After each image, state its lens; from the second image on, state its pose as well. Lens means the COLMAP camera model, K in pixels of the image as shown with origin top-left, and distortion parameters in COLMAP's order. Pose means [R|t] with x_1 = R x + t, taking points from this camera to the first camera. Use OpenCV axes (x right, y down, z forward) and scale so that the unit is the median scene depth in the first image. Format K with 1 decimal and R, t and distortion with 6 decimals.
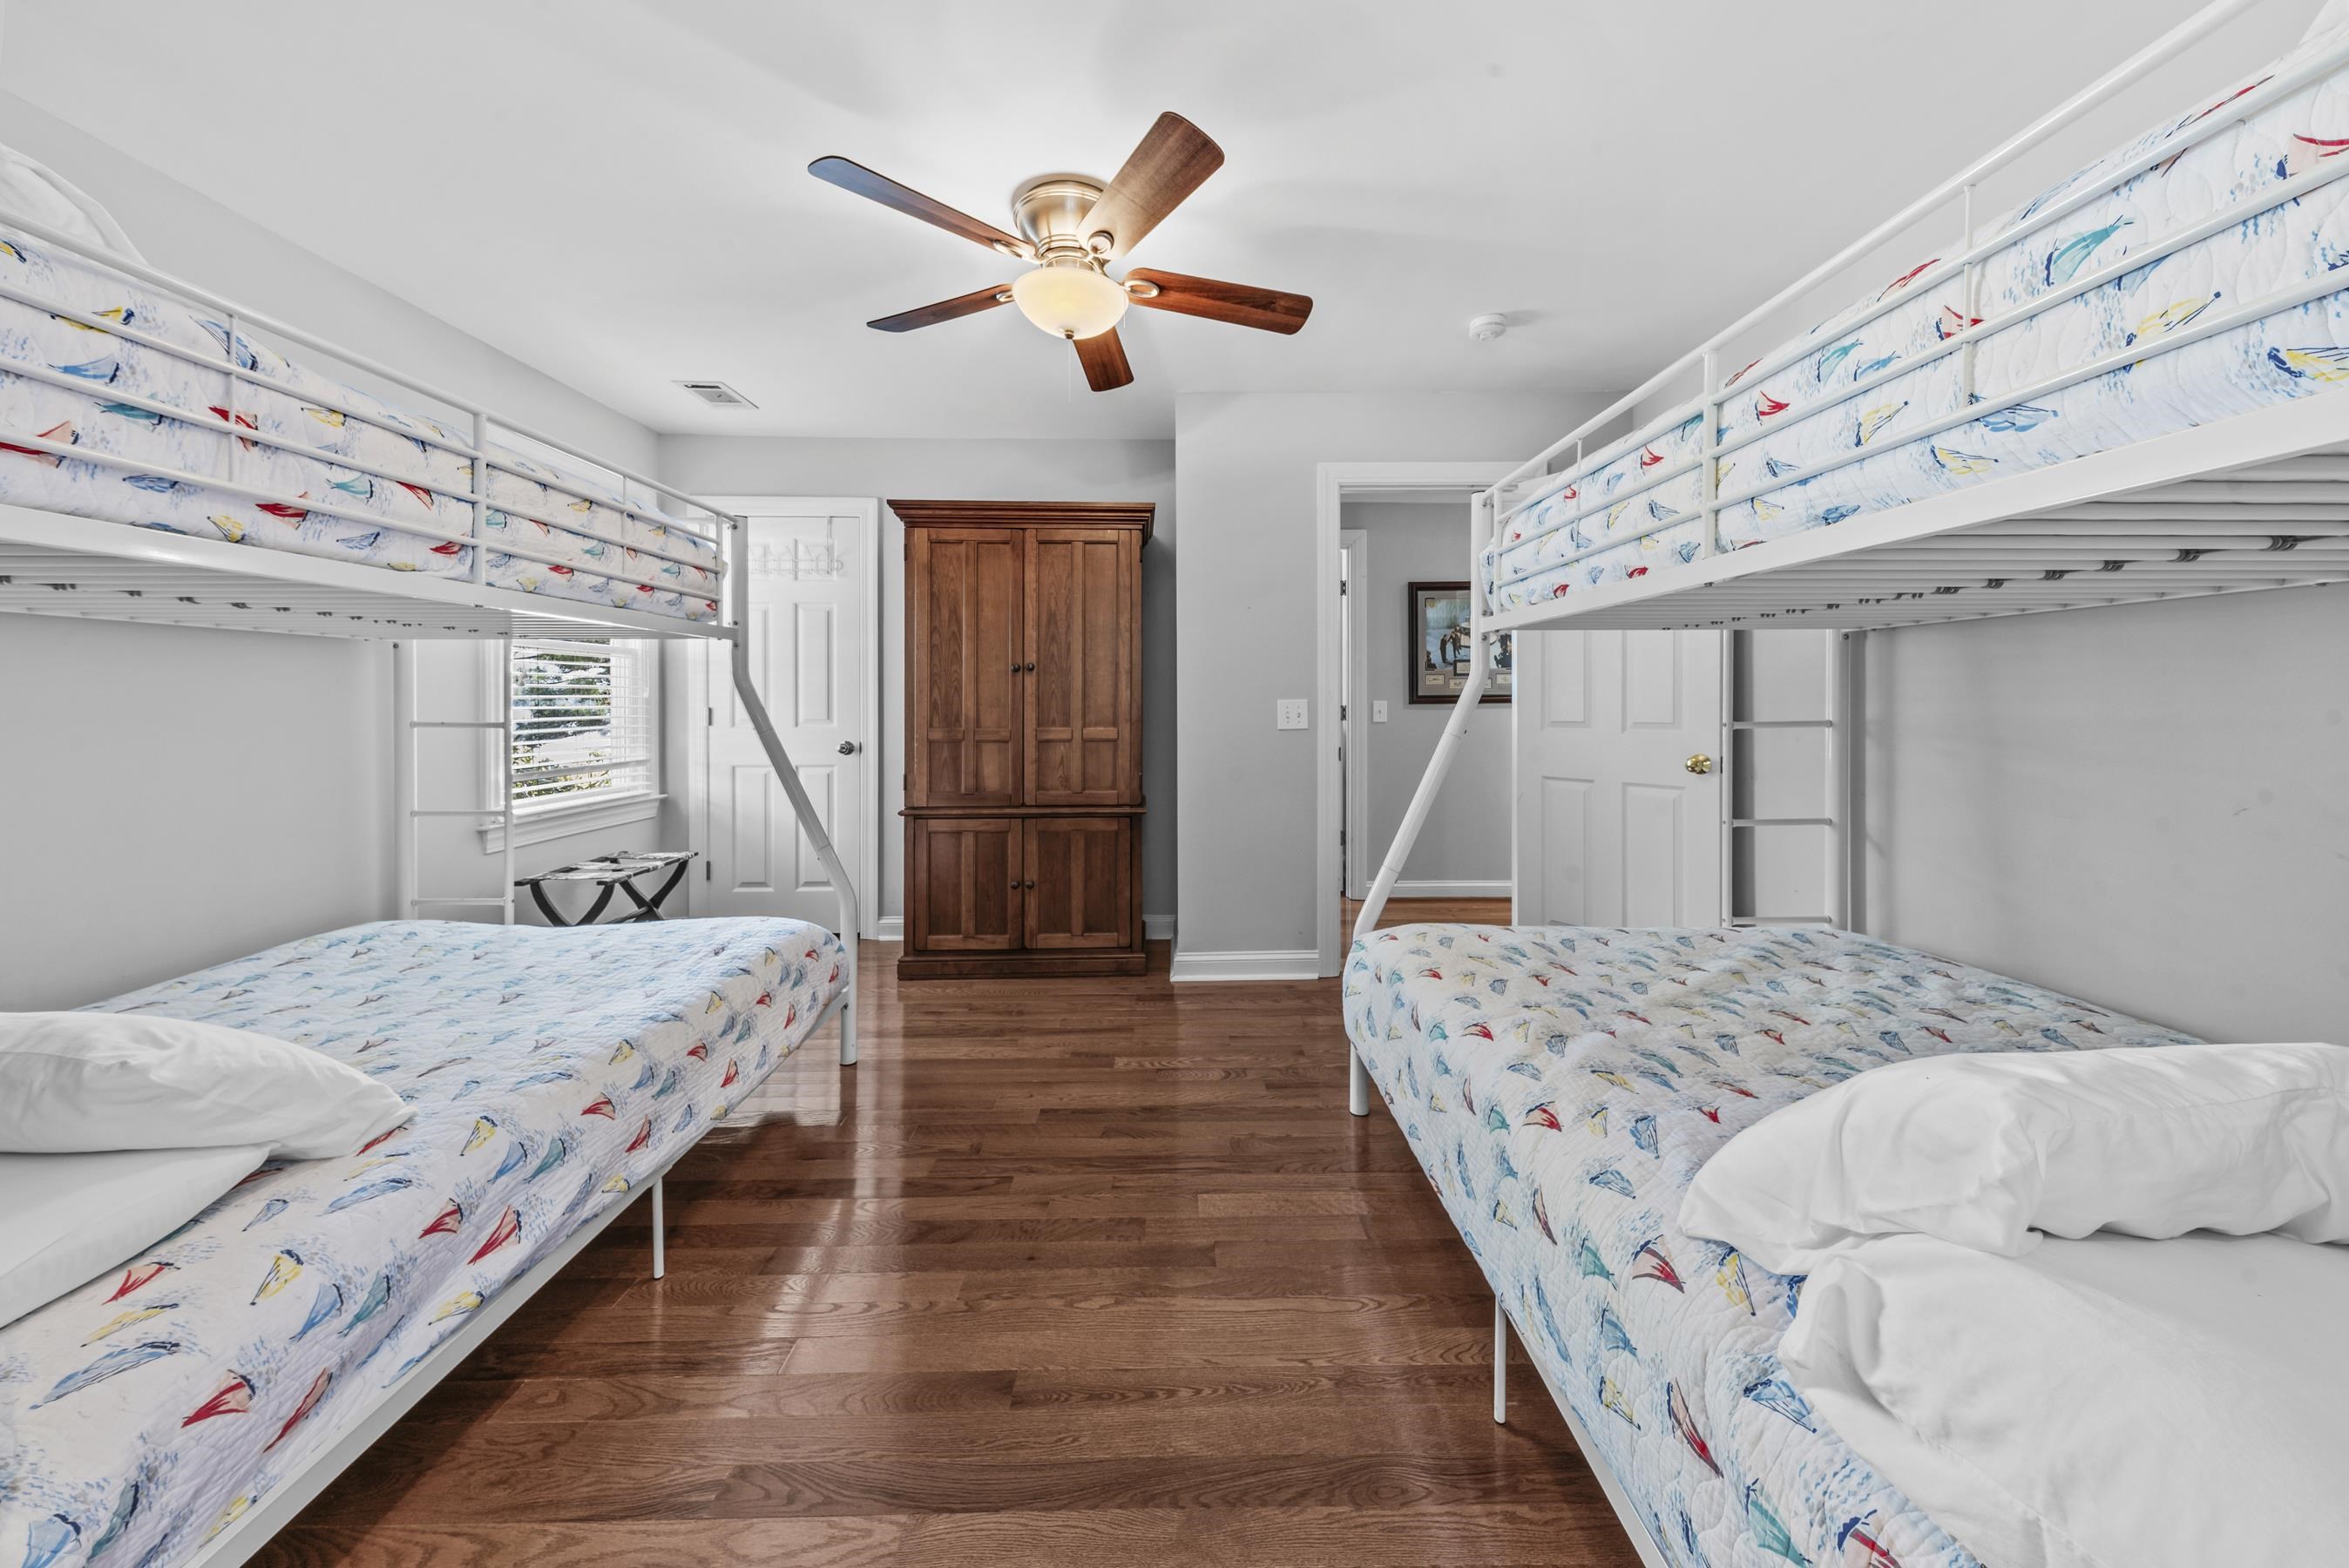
lens RADIAL K [[834.4, 0, 1166.4], [0, 834.4, 733.3], [0, 0, 1]] dist [0.016457, -0.008511]
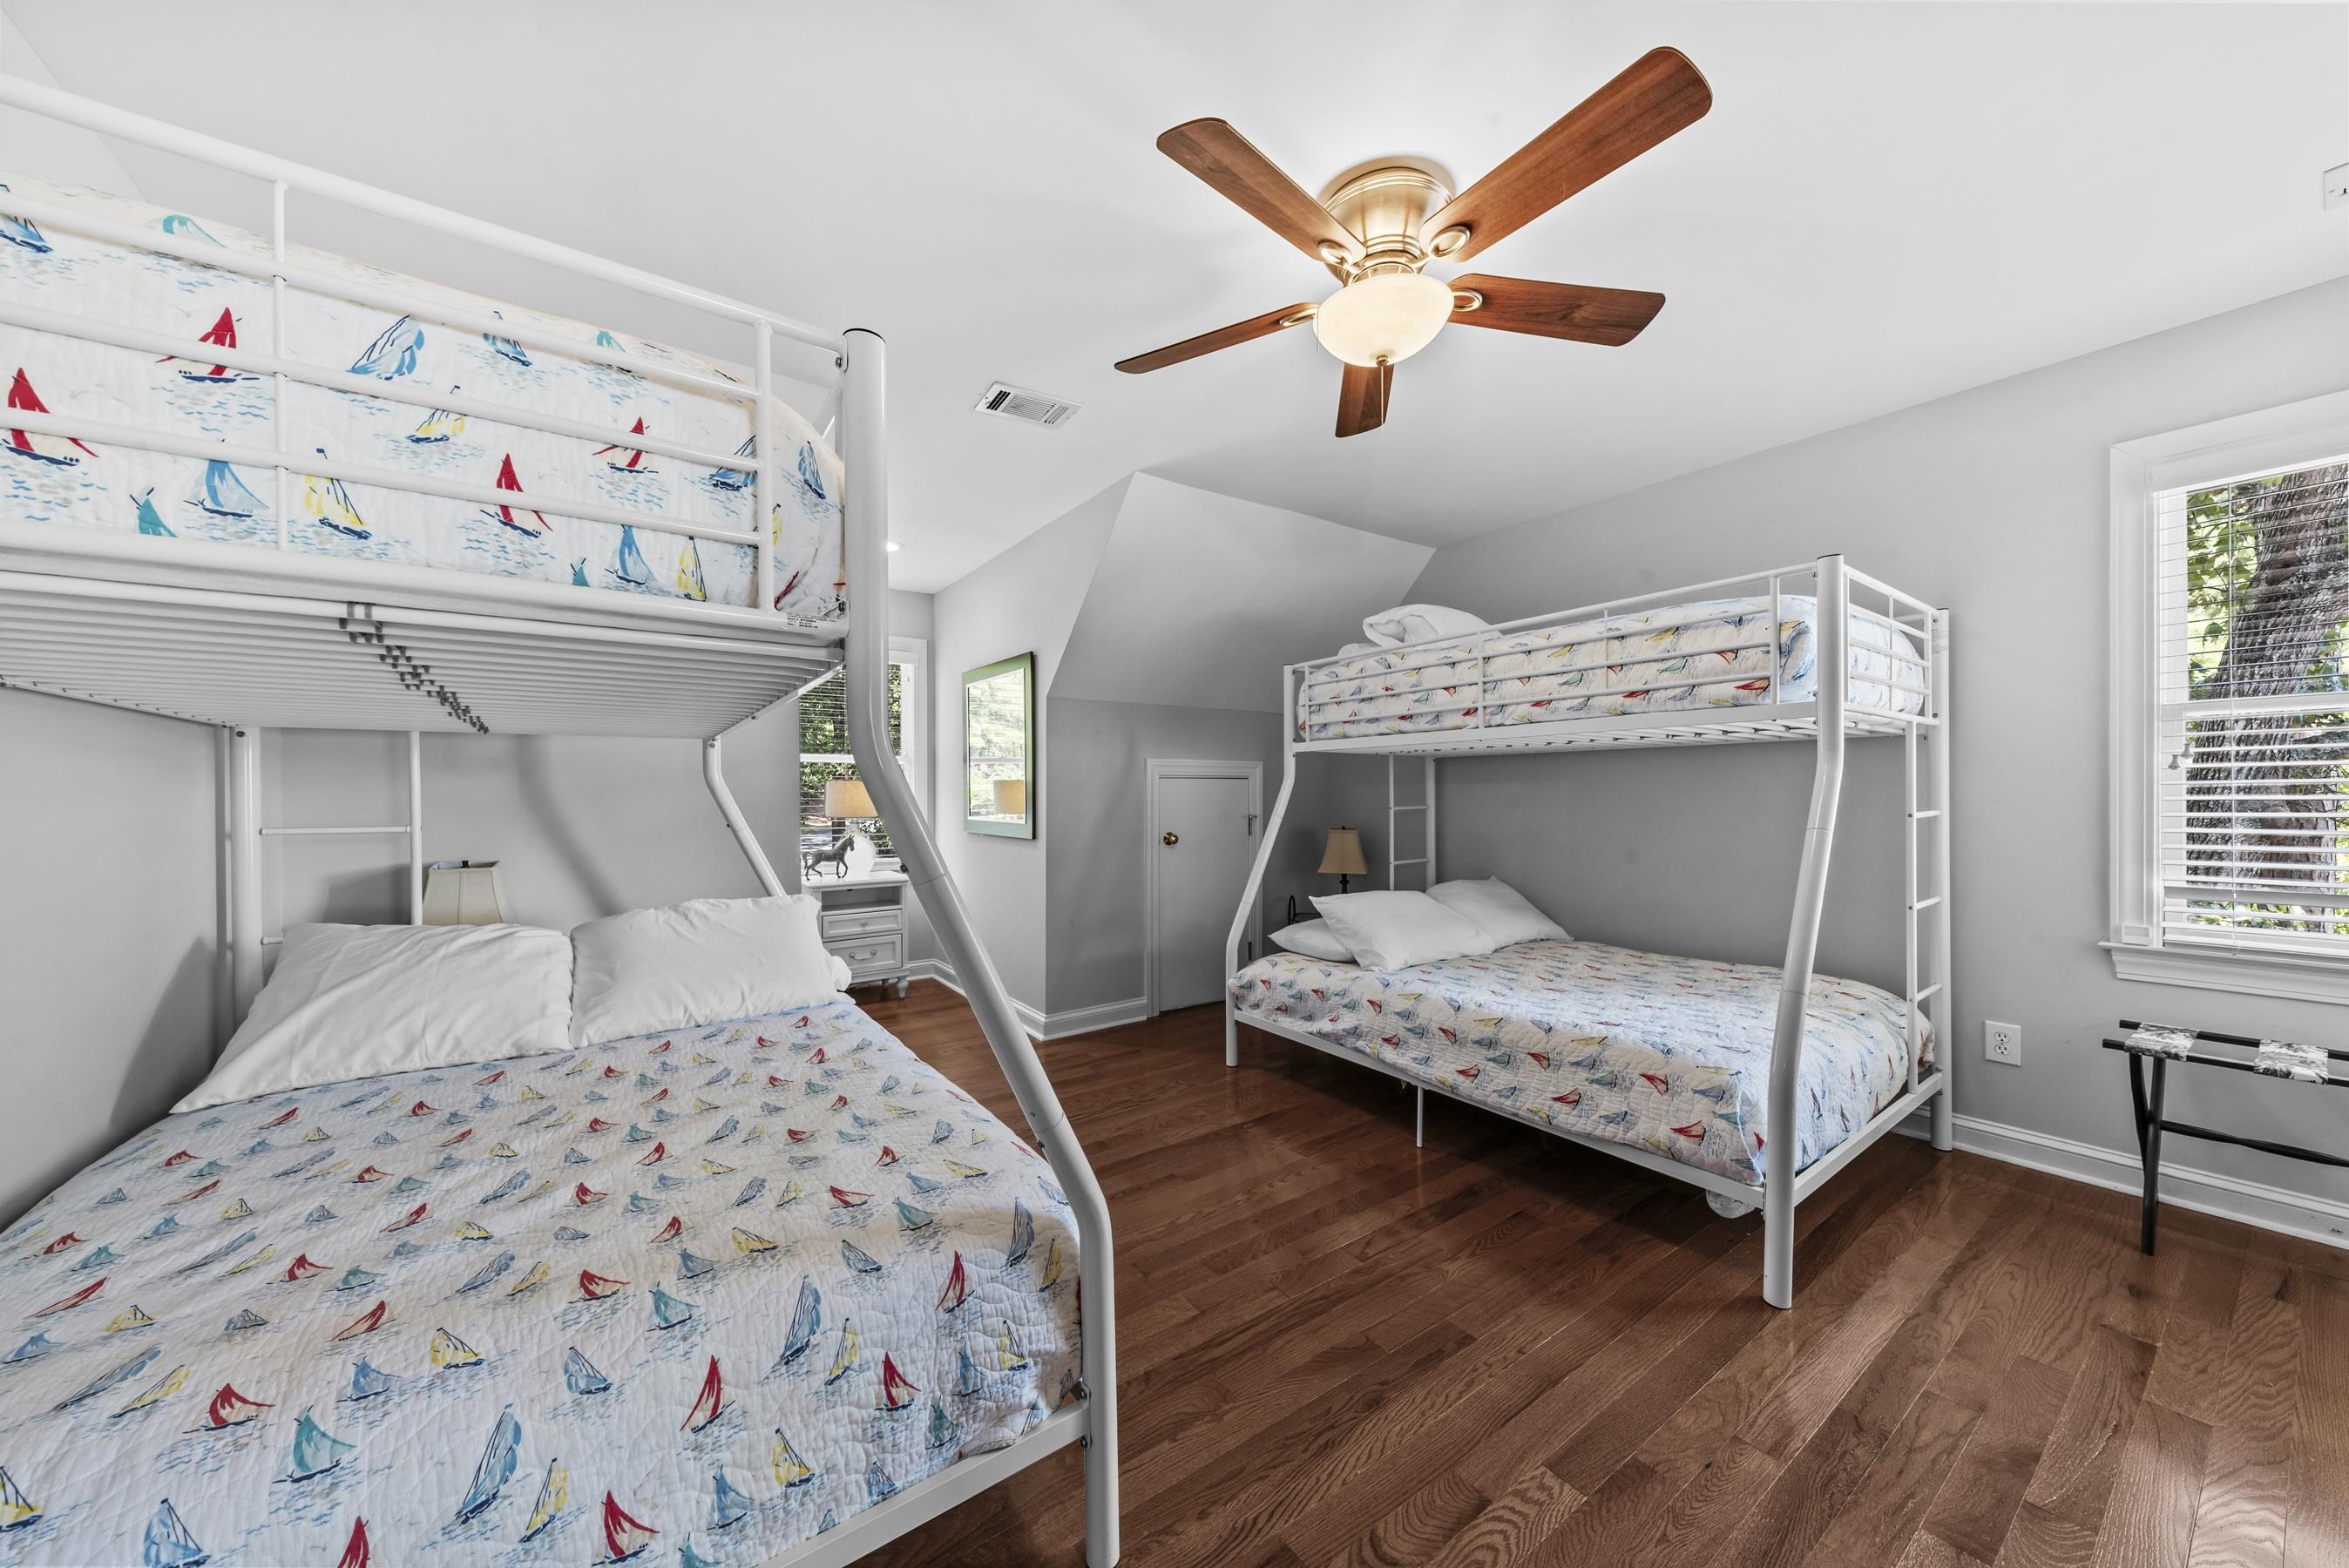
lens RADIAL K [[817.0, 0, 1161.6], [0, 817.0, 785.9], [0, 0, 1]] dist [0.014603, -0.005686]
pose [[-0.832054, 0.001478, -0.554693, 0.760865], [-0.012732, 0.999682, 0.021761, -0.090831], [0.554549, 0.025169, -0.831770, 2.233797]]
